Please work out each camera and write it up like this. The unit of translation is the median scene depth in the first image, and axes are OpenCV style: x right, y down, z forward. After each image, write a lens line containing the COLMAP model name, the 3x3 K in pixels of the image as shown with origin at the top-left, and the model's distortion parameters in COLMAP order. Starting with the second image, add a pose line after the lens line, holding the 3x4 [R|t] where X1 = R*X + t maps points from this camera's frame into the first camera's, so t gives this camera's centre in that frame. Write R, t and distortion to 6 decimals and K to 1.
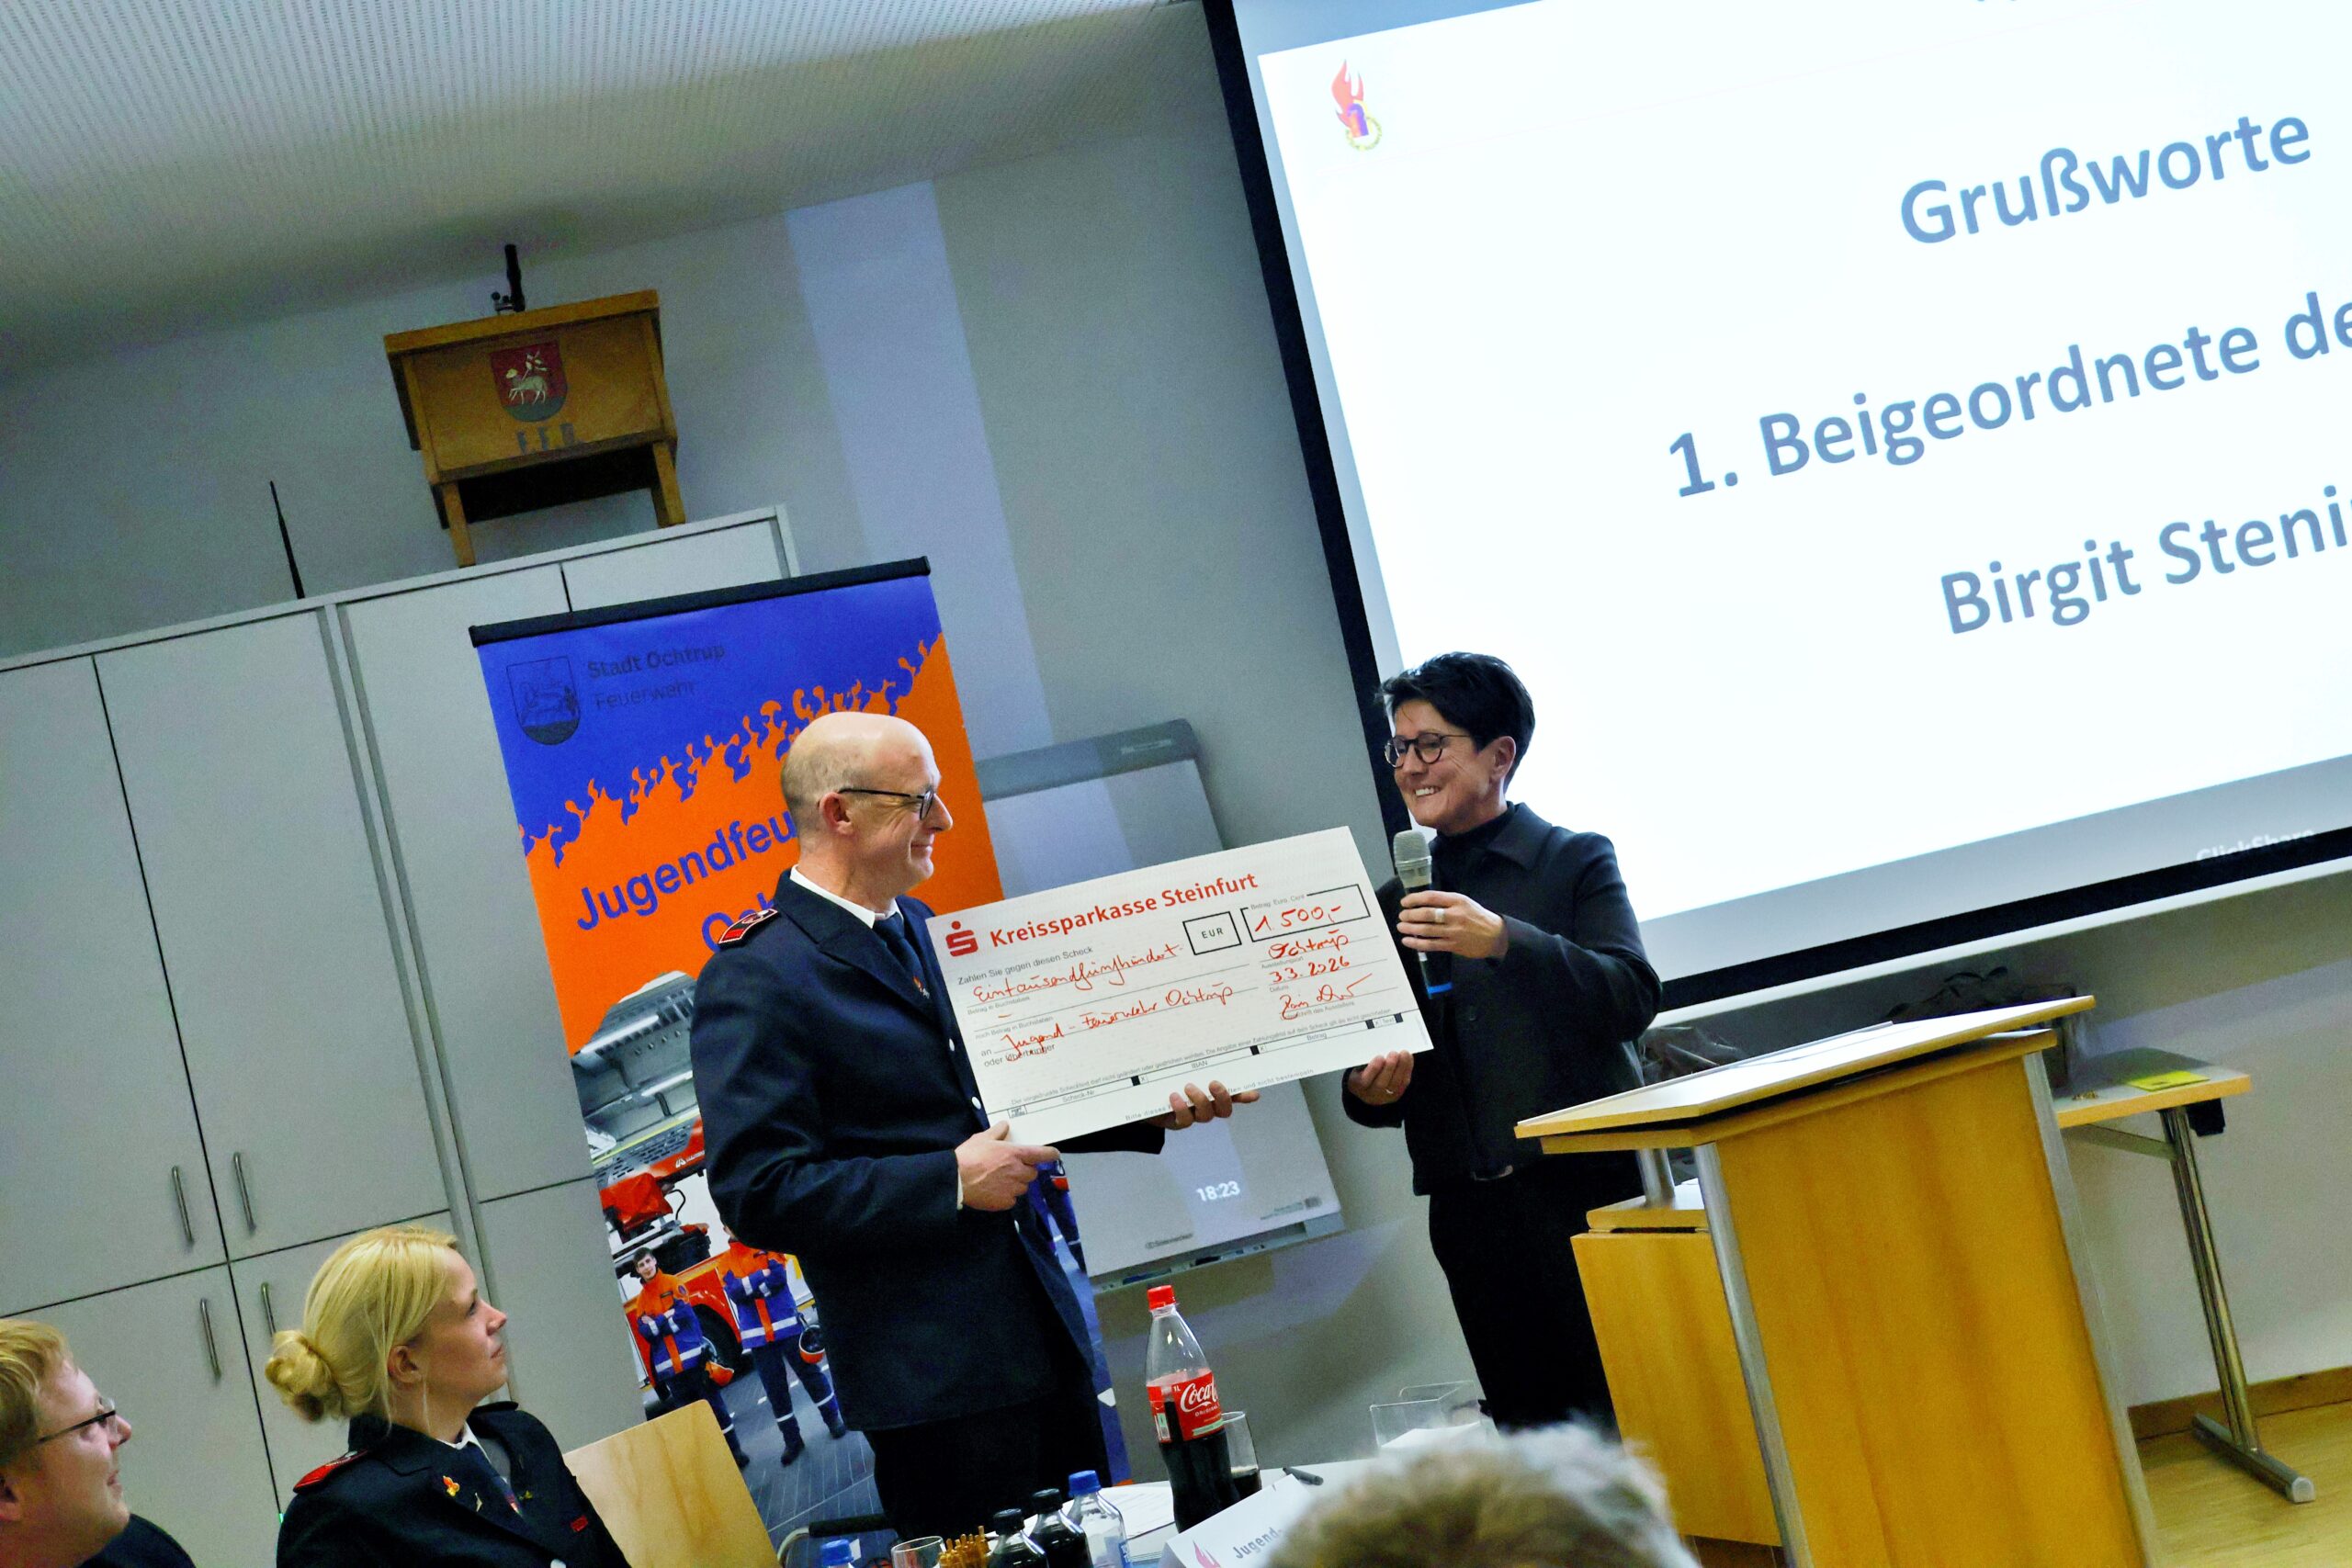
lens RADIAL K [[3766.7, 0, 1176.0], [0, 3766.7, 784.0], [0, 0, 1]] dist [0.131966, 0.810901]
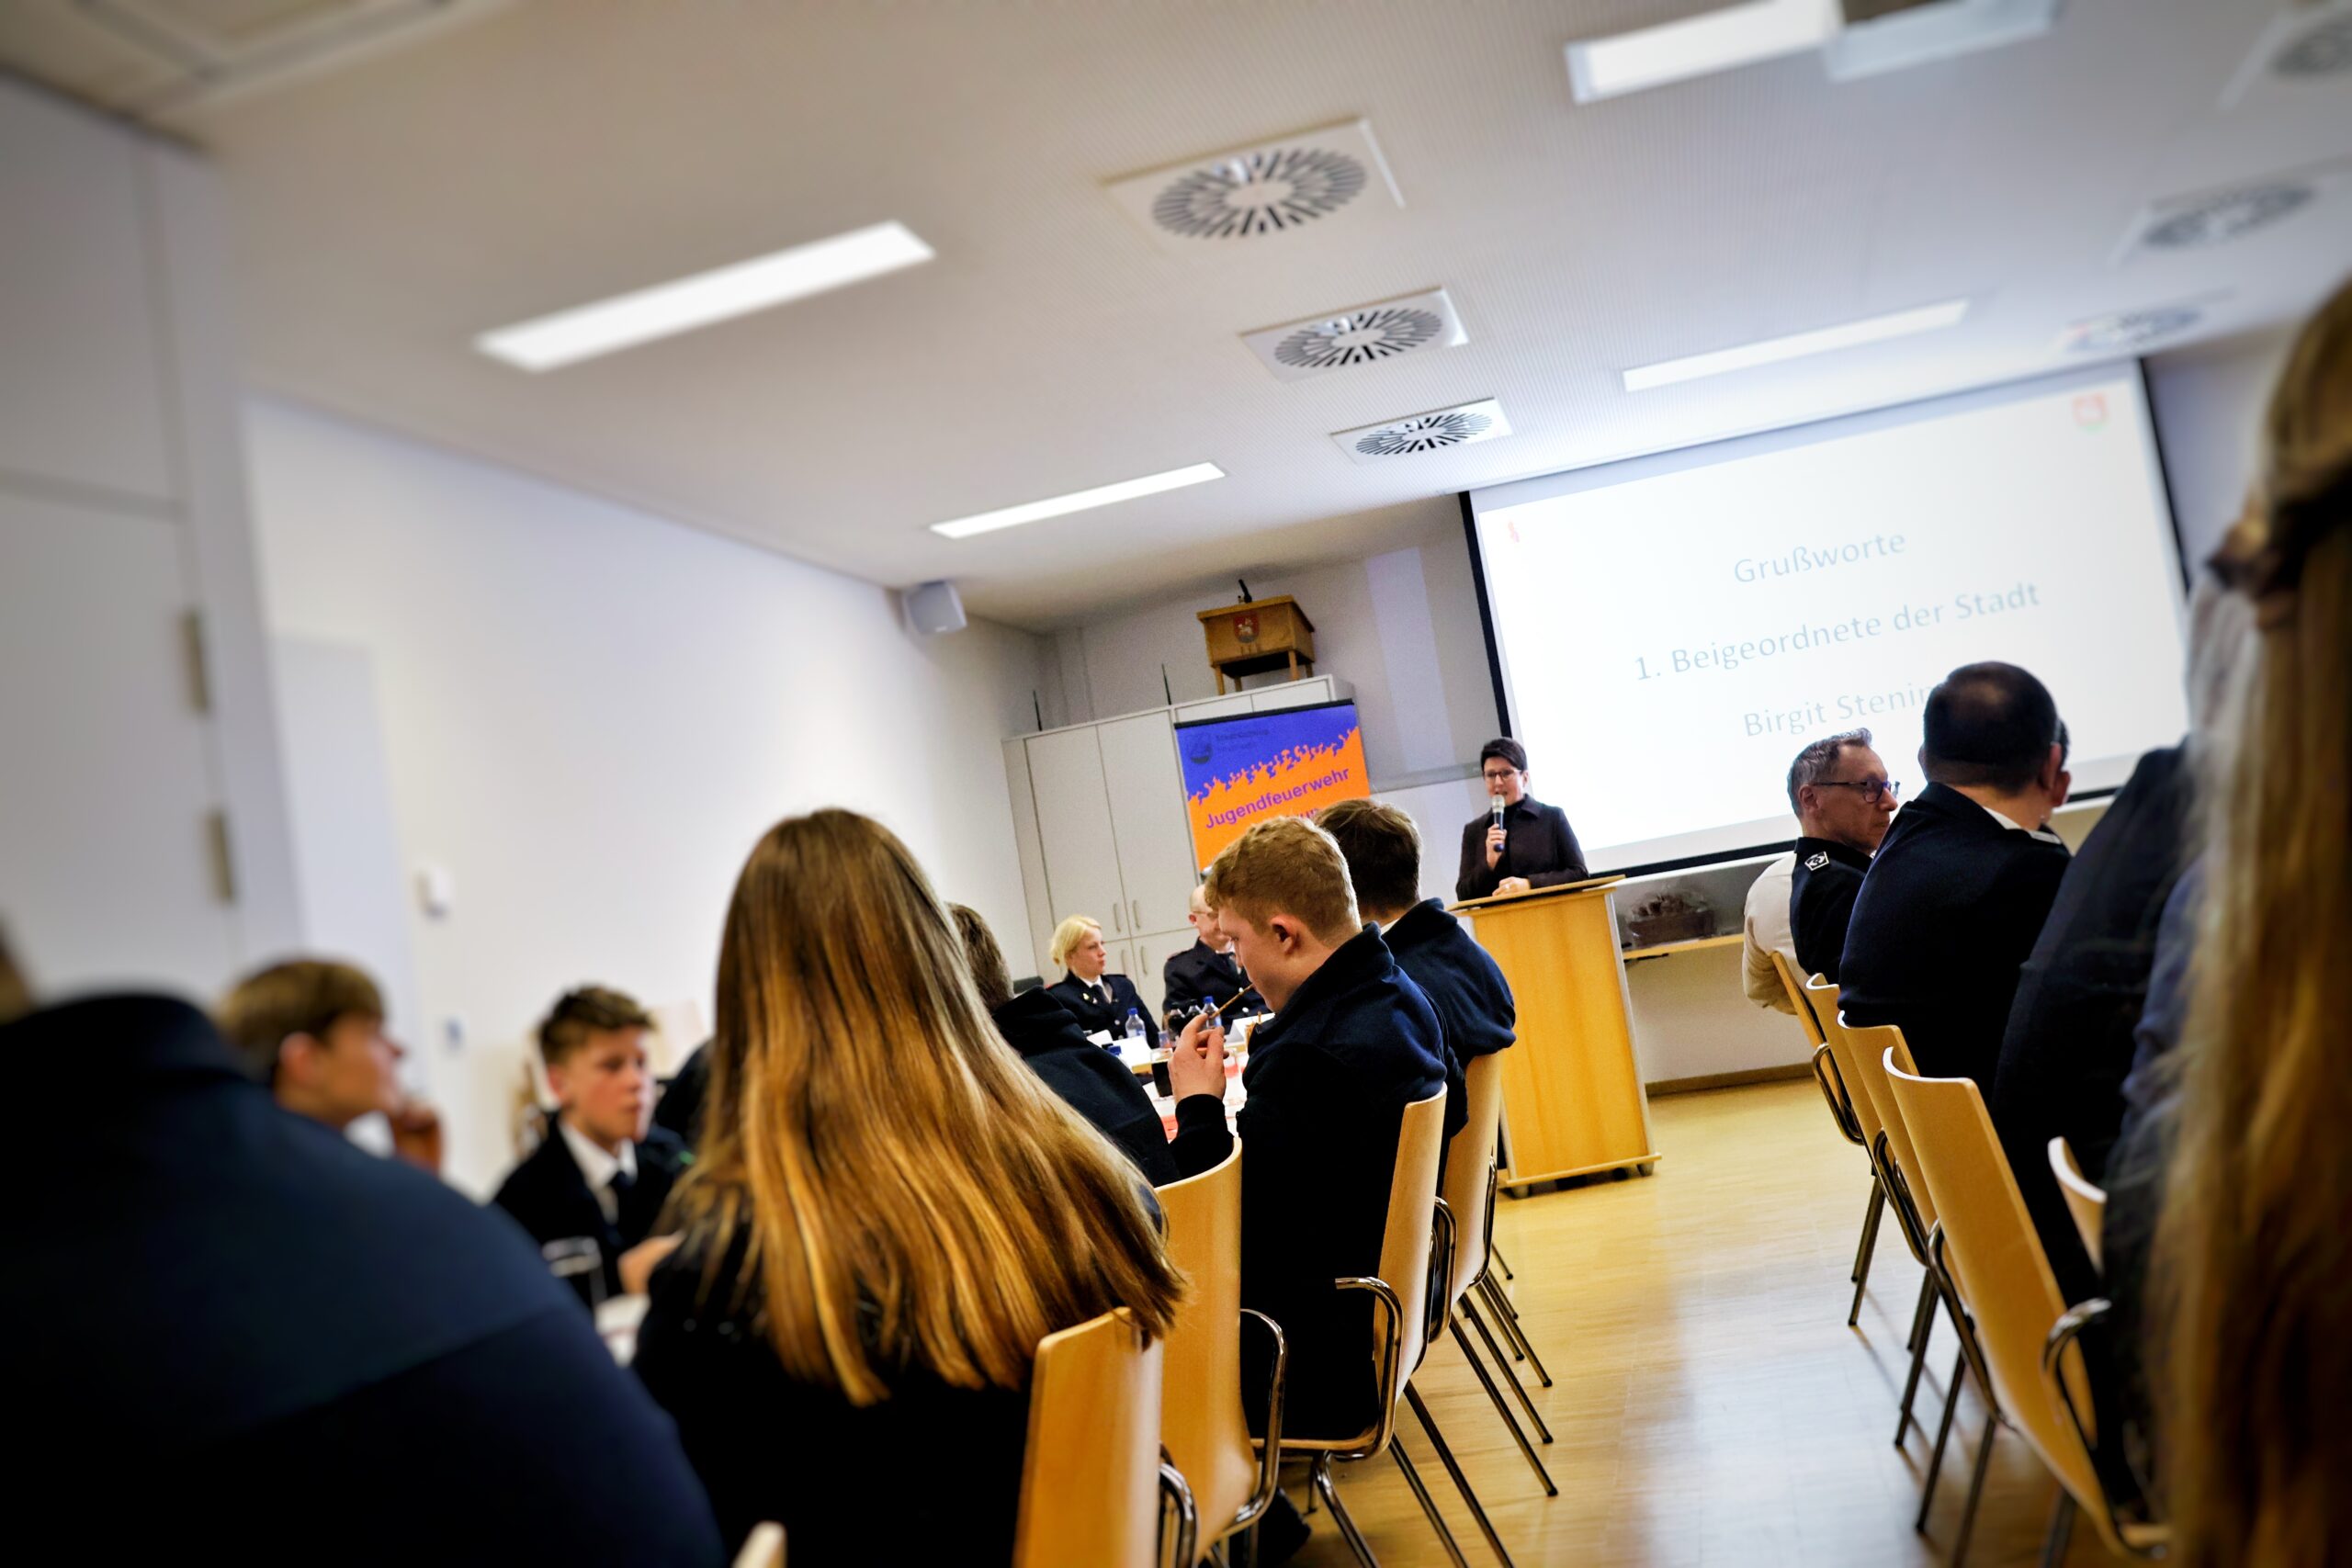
lens RADIAL K [[2093.5, 0, 1176.0], [0, 2093.5, 784.0], [0, 0, 1]] dist [-0.113166, 0.005400]
pose [[0.907028, 0.038647, -0.419294, 0.438404], [-0.031438, 0.999215, 0.024092, -0.029491], [0.419896, -0.008671, 0.907531, -0.414308]]
